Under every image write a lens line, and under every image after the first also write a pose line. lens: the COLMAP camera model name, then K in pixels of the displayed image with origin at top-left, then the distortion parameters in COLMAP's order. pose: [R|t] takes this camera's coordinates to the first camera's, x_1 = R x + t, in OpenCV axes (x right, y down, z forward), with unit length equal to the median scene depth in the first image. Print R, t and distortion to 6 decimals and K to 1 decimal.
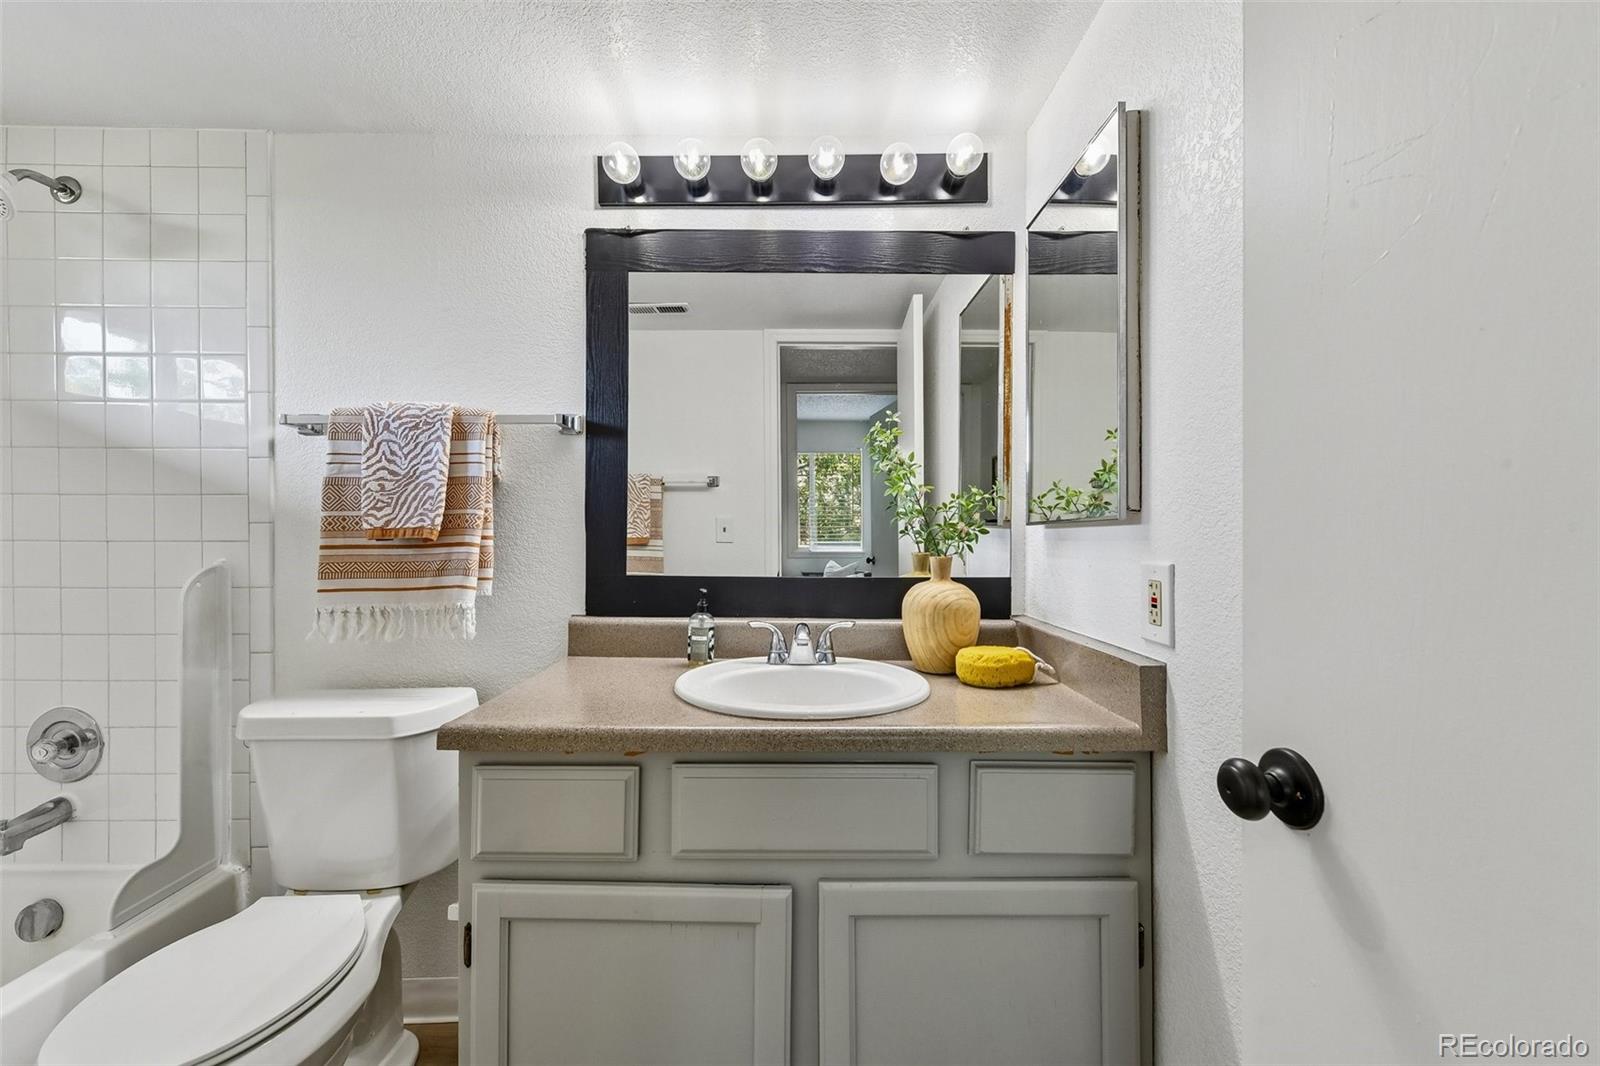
lens RADIAL K [[638.0, 0, 794.0], [0, 638.0, 544.2], [0, 0, 1]] dist [0.009225, -0.001383]
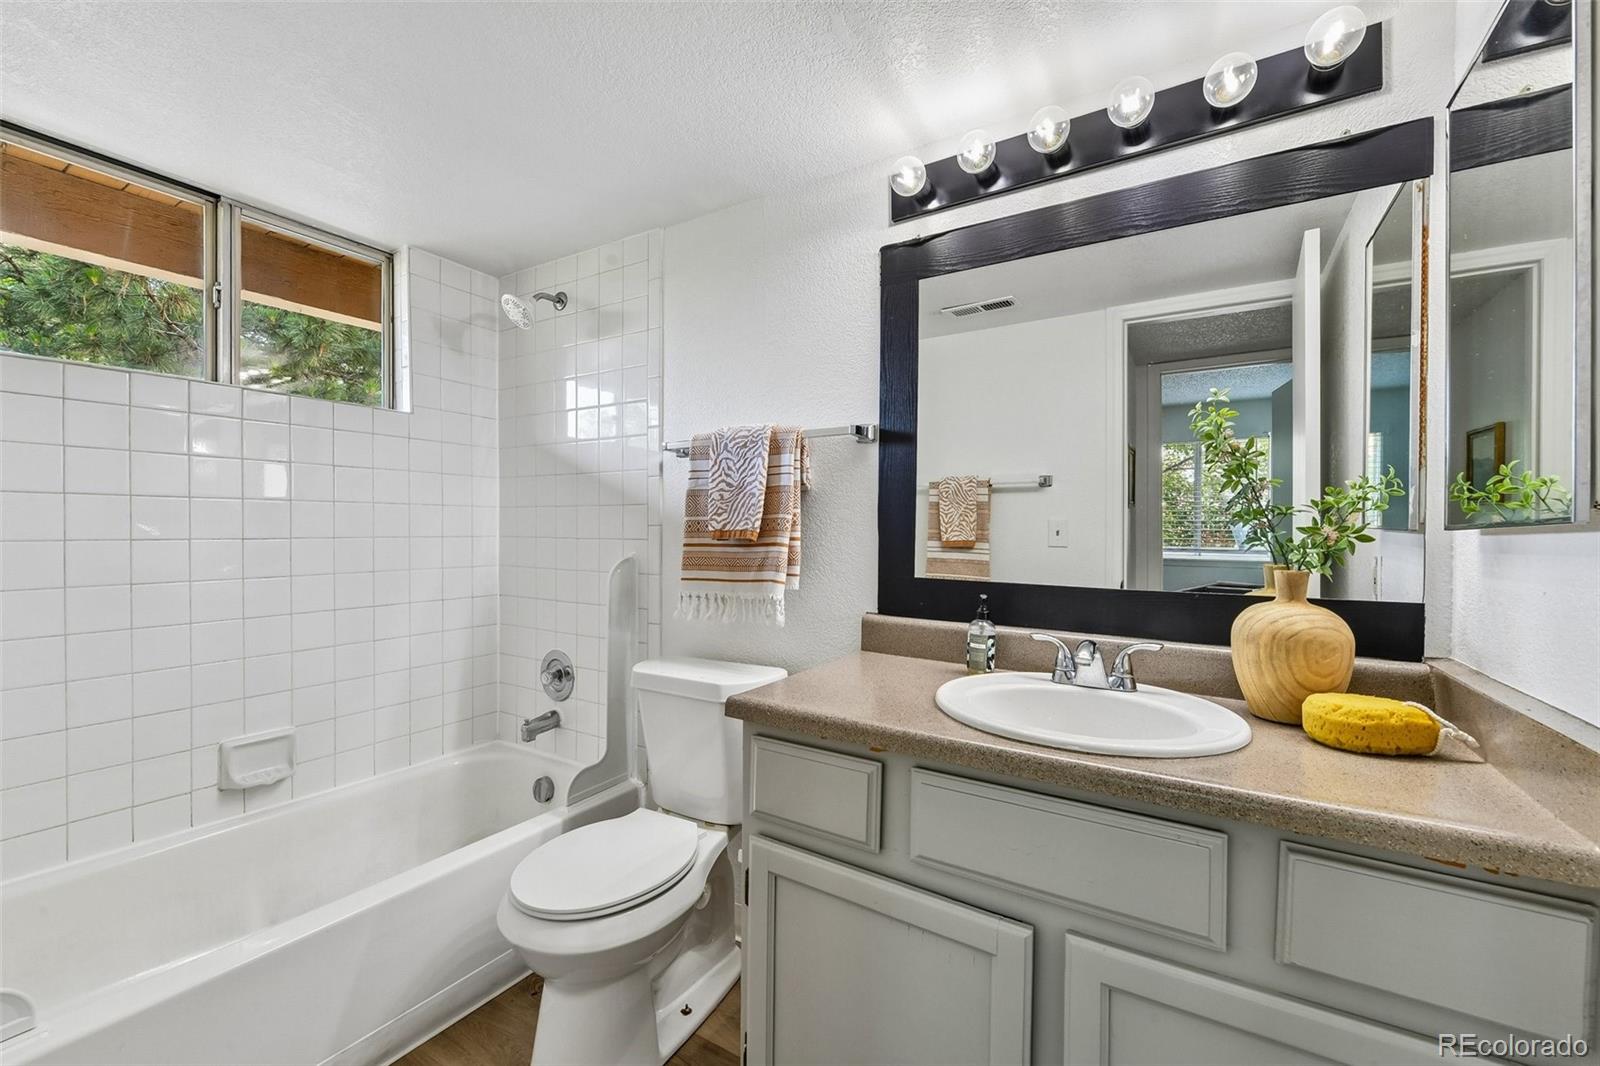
lens RADIAL K [[639.4, 0, 792.9], [0, 639.4, 545.3], [0, 0, 1]] dist [0.000416, -0.000194]
pose [[0.853769, 0.016883, -0.520378, 0.112342], [-0.017639, 0.999838, 0.003499, -0.002996], [0.520353, 0.006191, 0.853929, 0.029442]]
